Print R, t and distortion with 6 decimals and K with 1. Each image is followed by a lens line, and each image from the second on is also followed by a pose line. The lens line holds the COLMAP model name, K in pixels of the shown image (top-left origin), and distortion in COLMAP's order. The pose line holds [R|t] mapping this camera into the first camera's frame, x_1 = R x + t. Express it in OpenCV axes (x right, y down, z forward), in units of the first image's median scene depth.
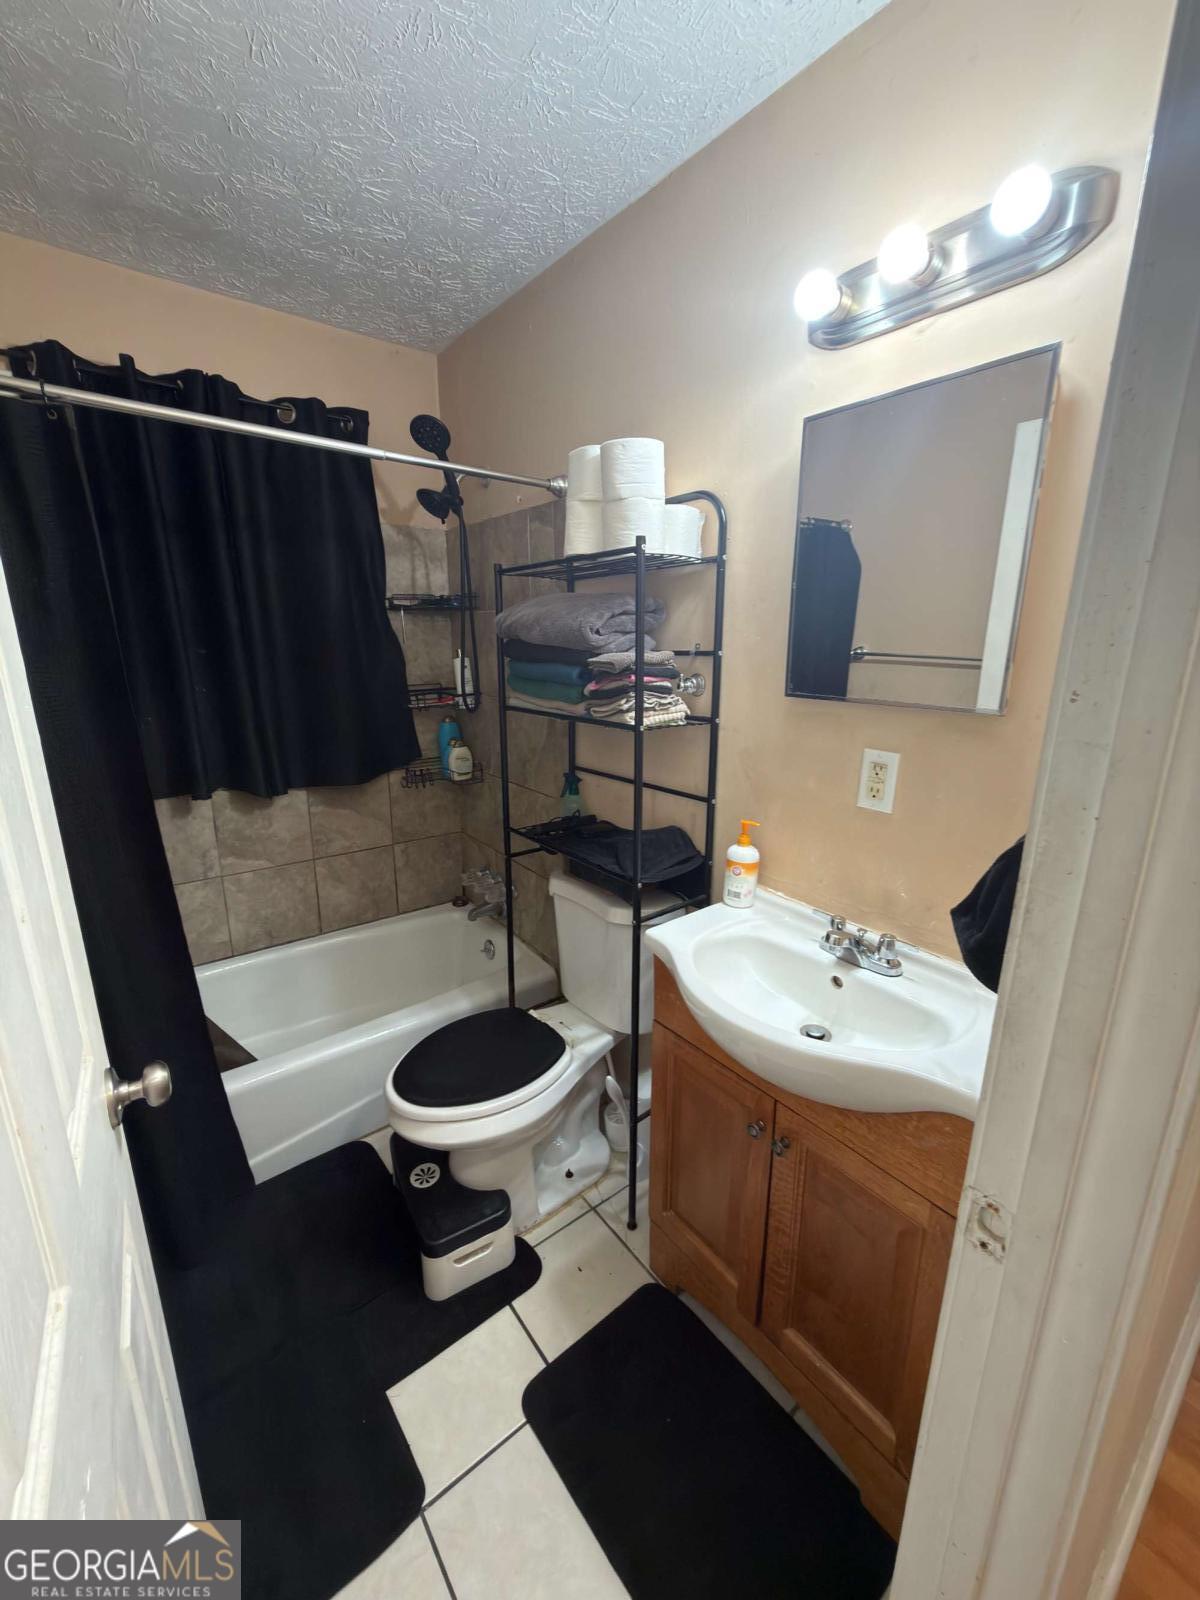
lens RADIAL K [[638.4, 0, 600.6], [0, 638.4, 800.0], [0, 0, 1]] dist [-0.000735, 0.000336]
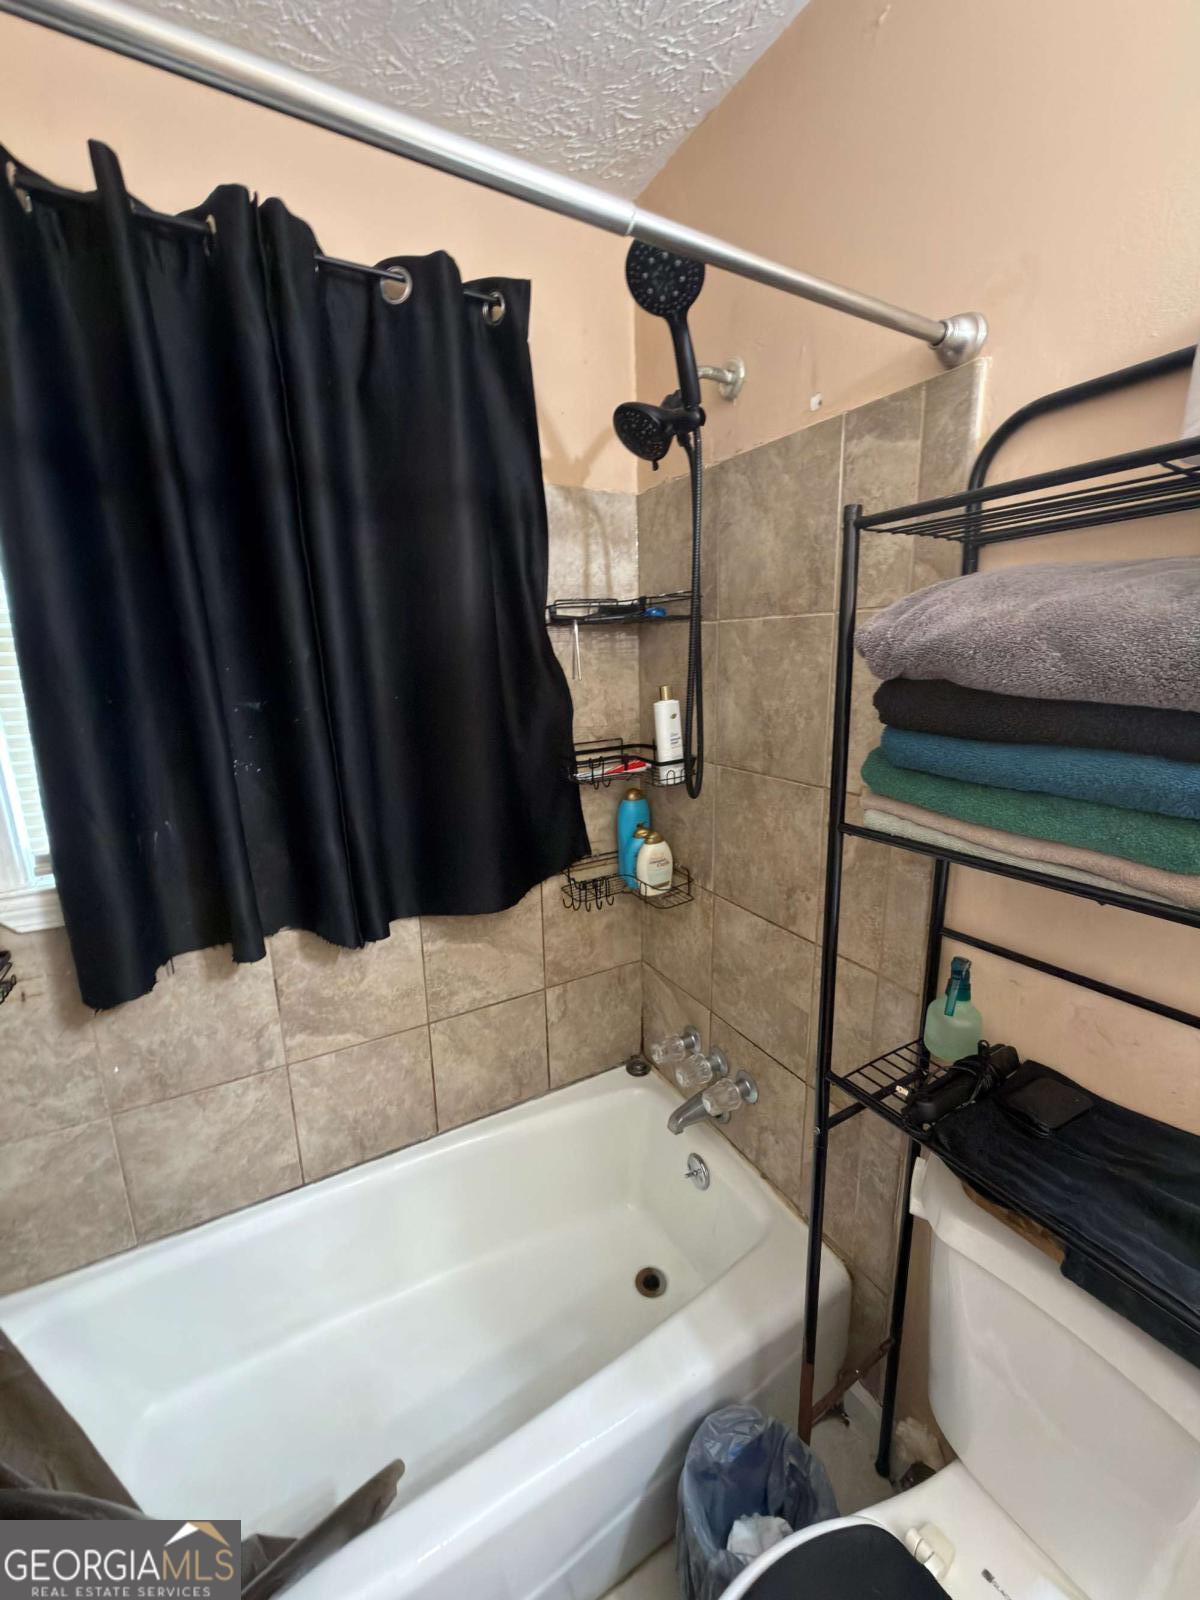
lens RADIAL K [[638.4, 0, 605.7], [0, 638.4, 801.9], [0, 0, 1]] dist [-0.000735, 0.000336]
pose [[0.990383, 0.004581, -0.138277, -0.194326], [-0.007092, 0.999819, -0.017678, -0.118235], [0.138171, 0.018488, 0.990236, 0.405650]]
